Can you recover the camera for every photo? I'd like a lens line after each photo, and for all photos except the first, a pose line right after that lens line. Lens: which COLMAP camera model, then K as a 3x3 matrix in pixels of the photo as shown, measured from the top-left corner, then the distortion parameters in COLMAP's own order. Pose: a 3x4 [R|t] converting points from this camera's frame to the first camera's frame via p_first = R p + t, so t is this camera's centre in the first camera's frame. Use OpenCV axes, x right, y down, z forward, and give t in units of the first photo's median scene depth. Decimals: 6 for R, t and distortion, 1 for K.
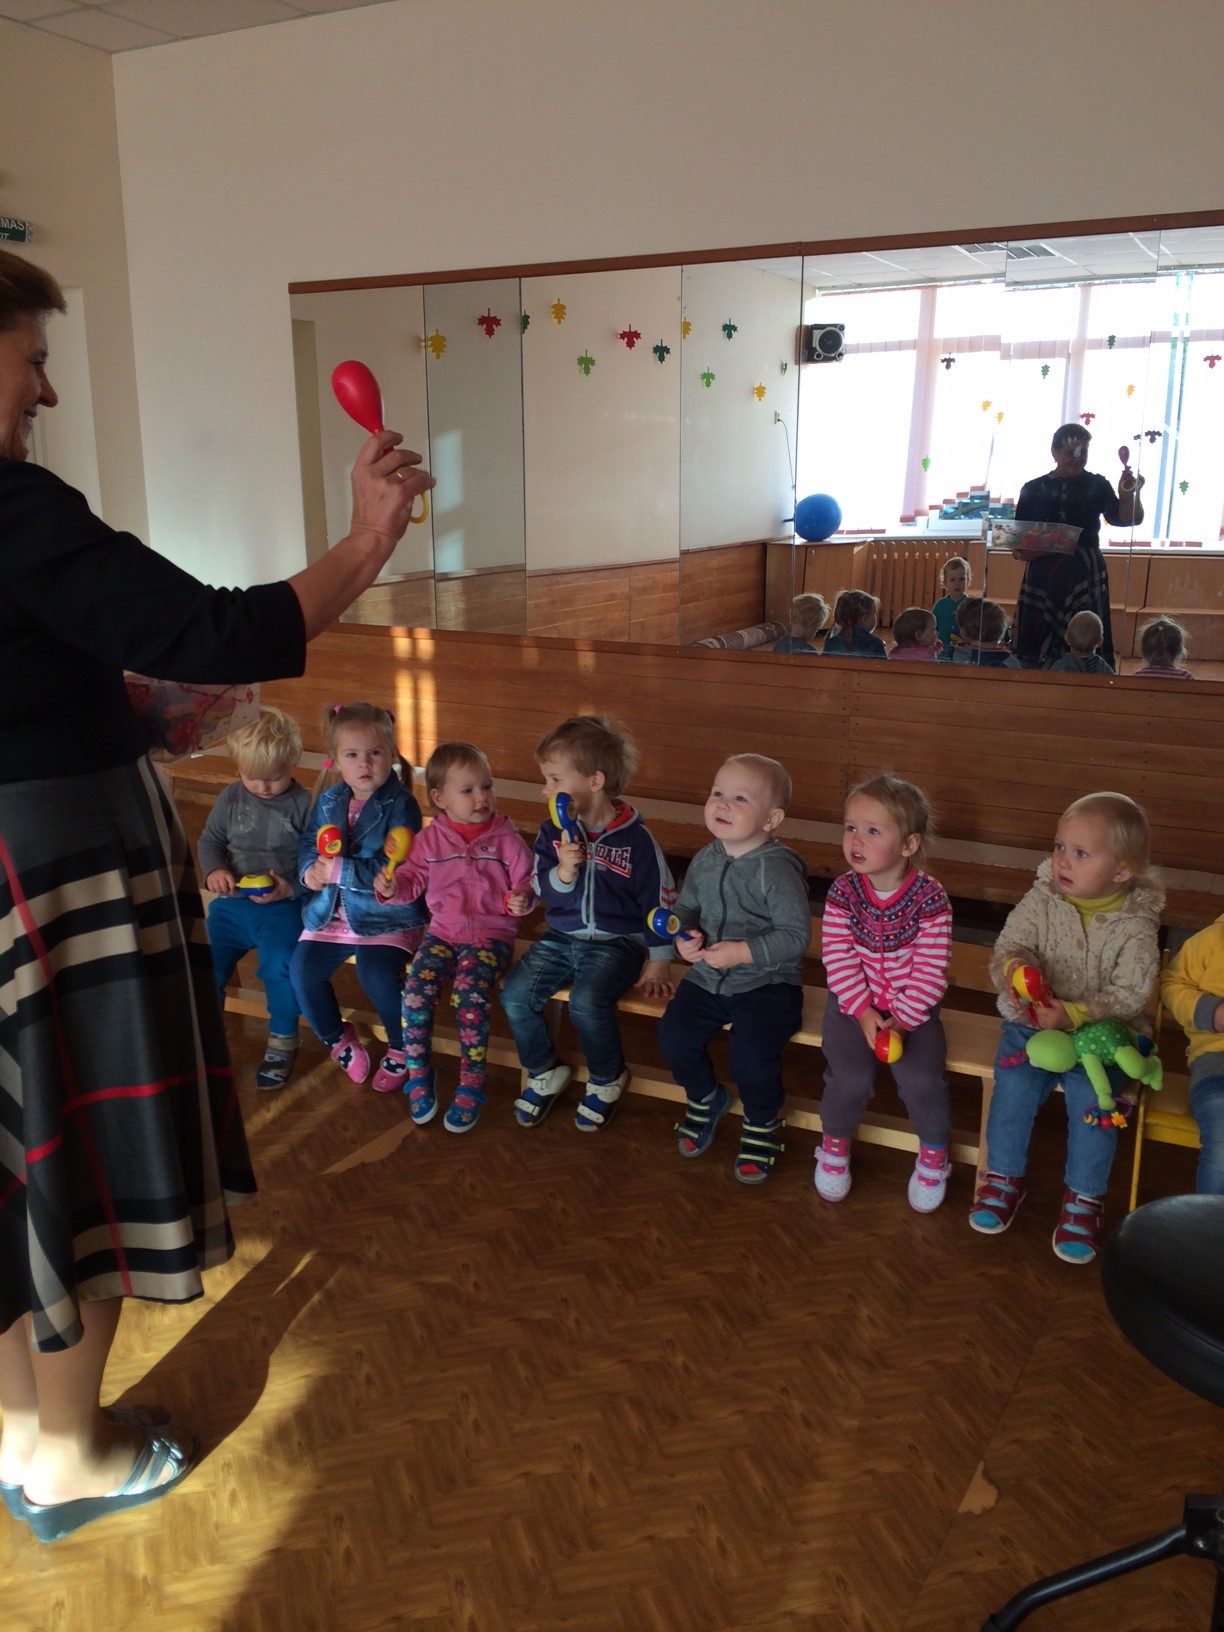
lens RADIAL K [[1353.1, 0, 609.2], [0, 1353.1, 806.1], [0, 0, 1]] dist [0.040192, -0.061923]
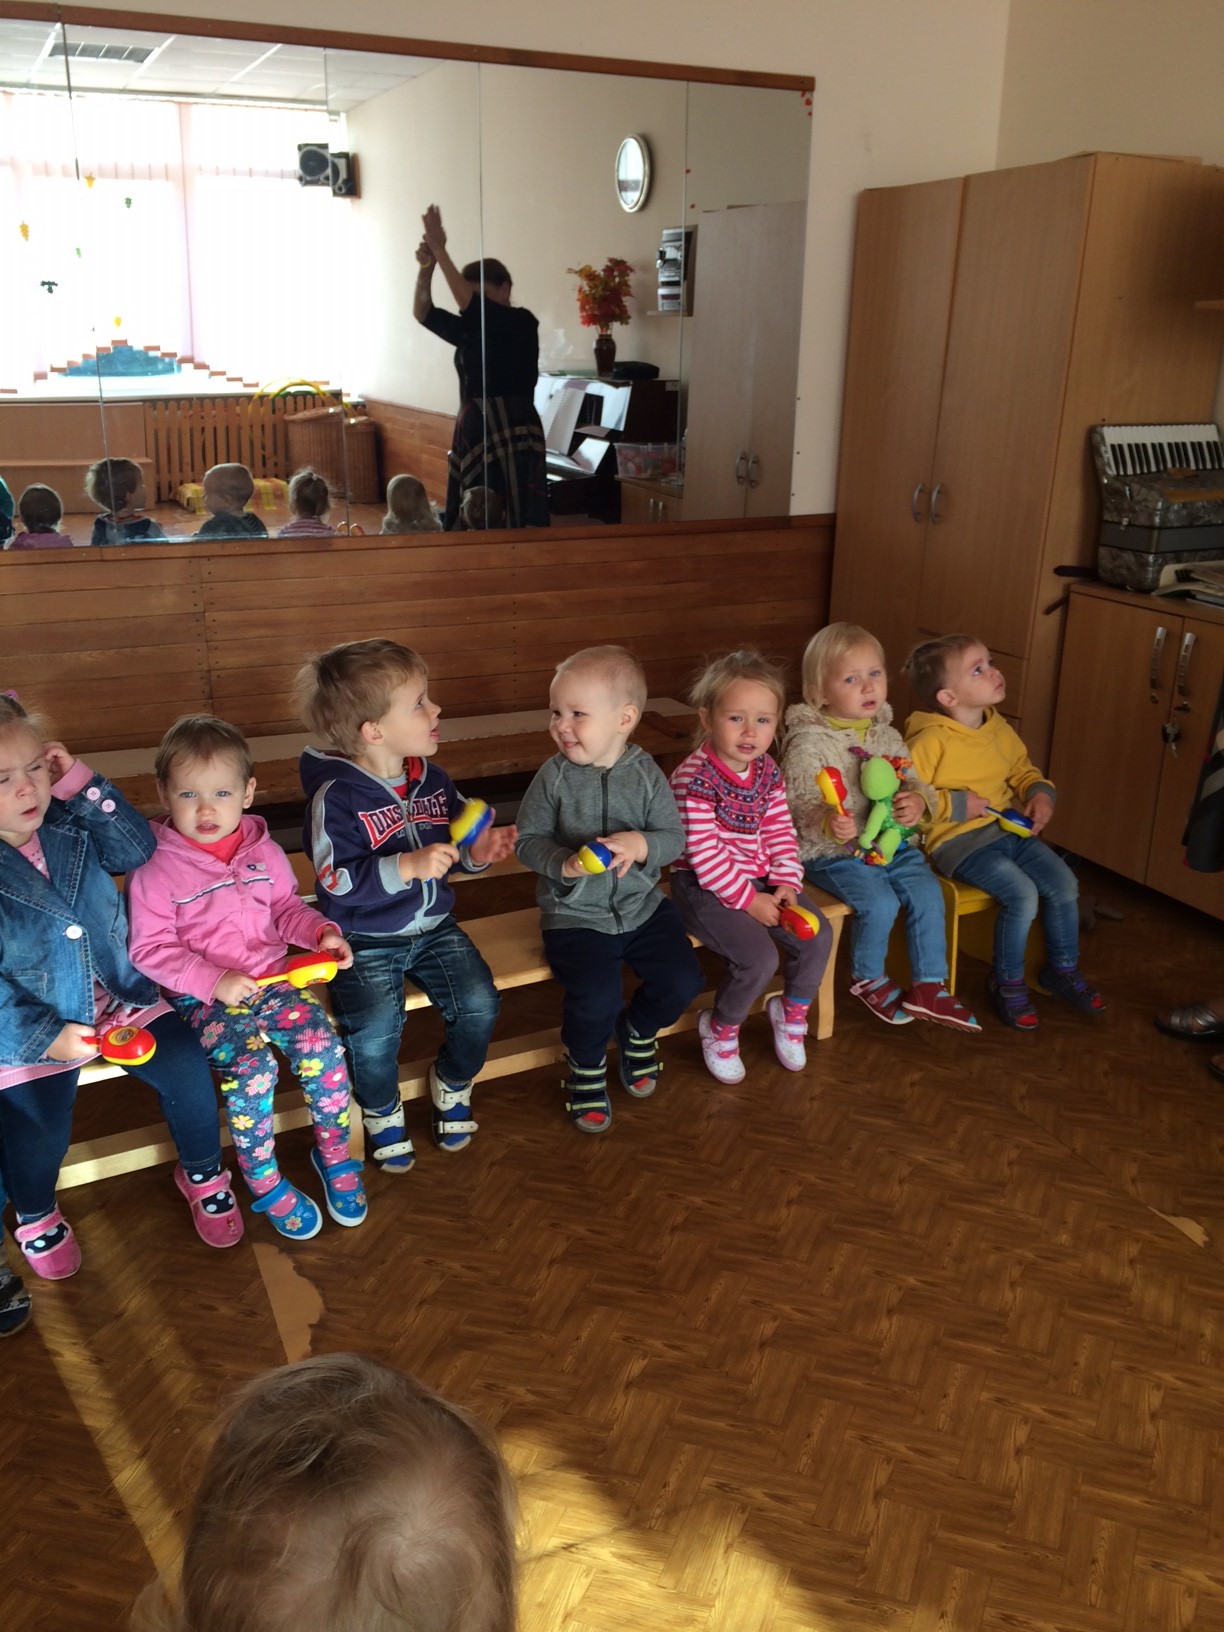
lens RADIAL K [[1353.1, 0, 609.9], [0, 1353.1, 825.3], [0, 0, 1]] dist [0.040192, -0.061923]
pose [[0.605929, -0.268270, 0.748920, -0.545752], [0.175801, 0.963304, 0.202829, -0.105152], [-0.775851, 0.008761, 0.630856, 0.423974]]
